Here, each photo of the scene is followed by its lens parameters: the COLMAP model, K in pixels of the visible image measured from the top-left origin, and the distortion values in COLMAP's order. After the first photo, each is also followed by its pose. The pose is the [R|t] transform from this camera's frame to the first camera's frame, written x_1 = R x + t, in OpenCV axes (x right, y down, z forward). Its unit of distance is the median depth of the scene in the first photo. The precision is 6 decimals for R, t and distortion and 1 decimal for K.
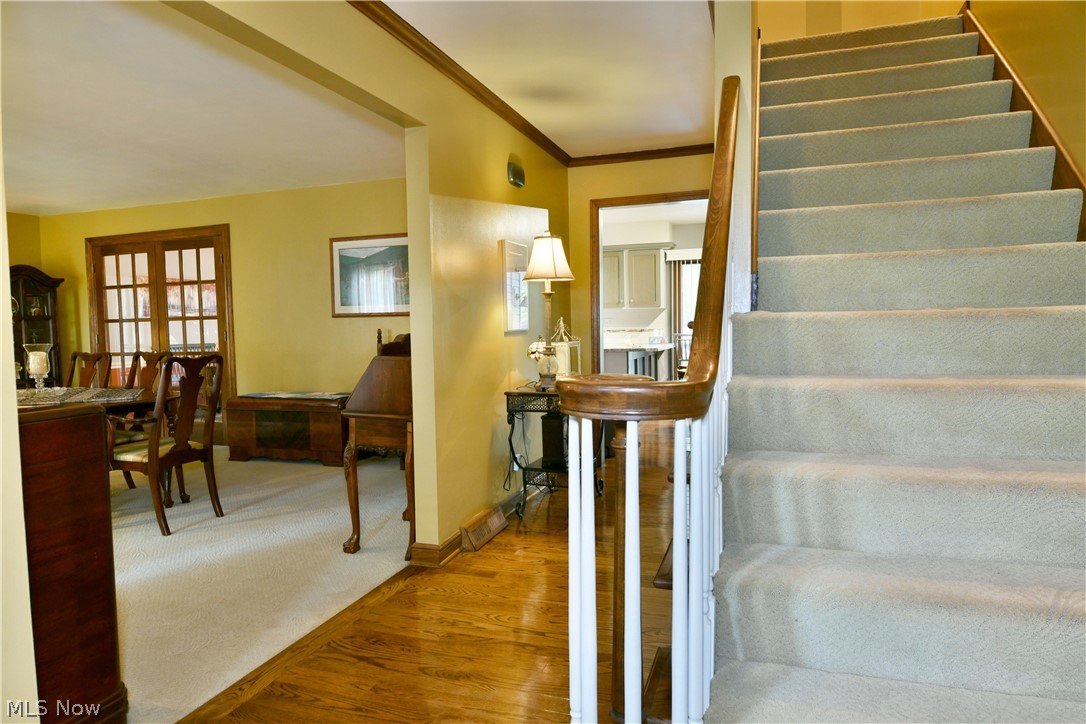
lens RADIAL K [[659.0, 0, 540.5], [0, 659.0, 363.5], [0, 0, 1]] dist [-0.006217, -0.007939]
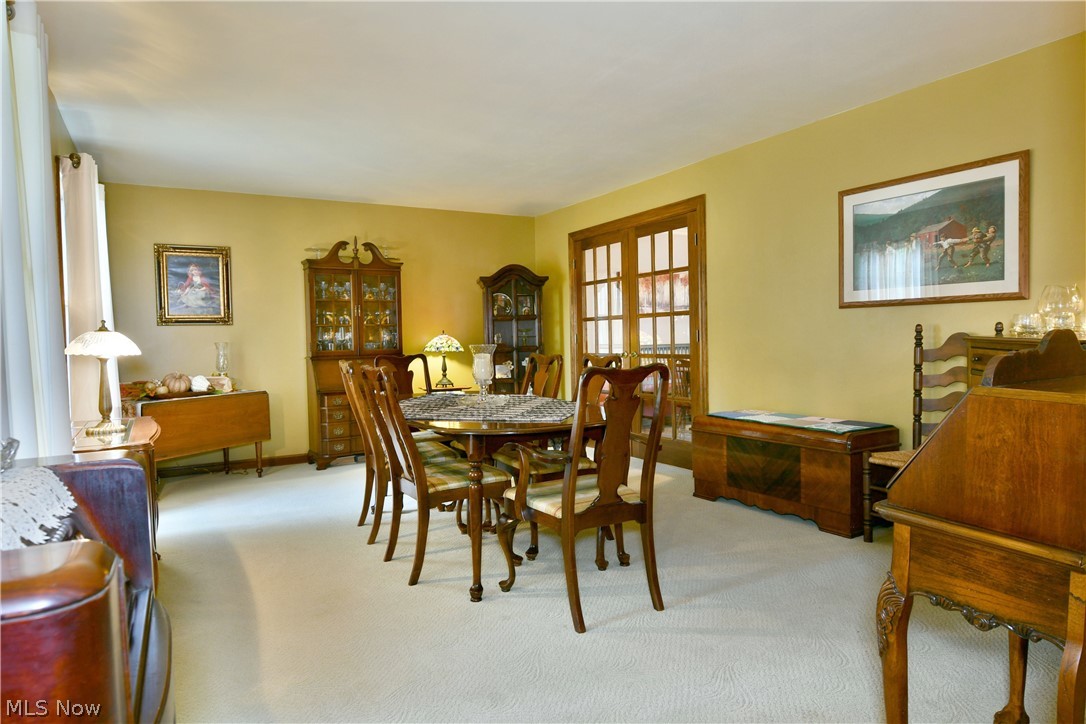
lens RADIAL K [[659.0, 0, 539.4], [0, 659.0, 362.4], [0, 0, 1]] dist [-0.006217, -0.007939]
pose [[0.754421, 0.027427, -0.655818, -0.095404], [-0.028015, 0.999562, 0.009576, -0.011007], [0.655793, 0.011148, 0.754859, 0.264626]]
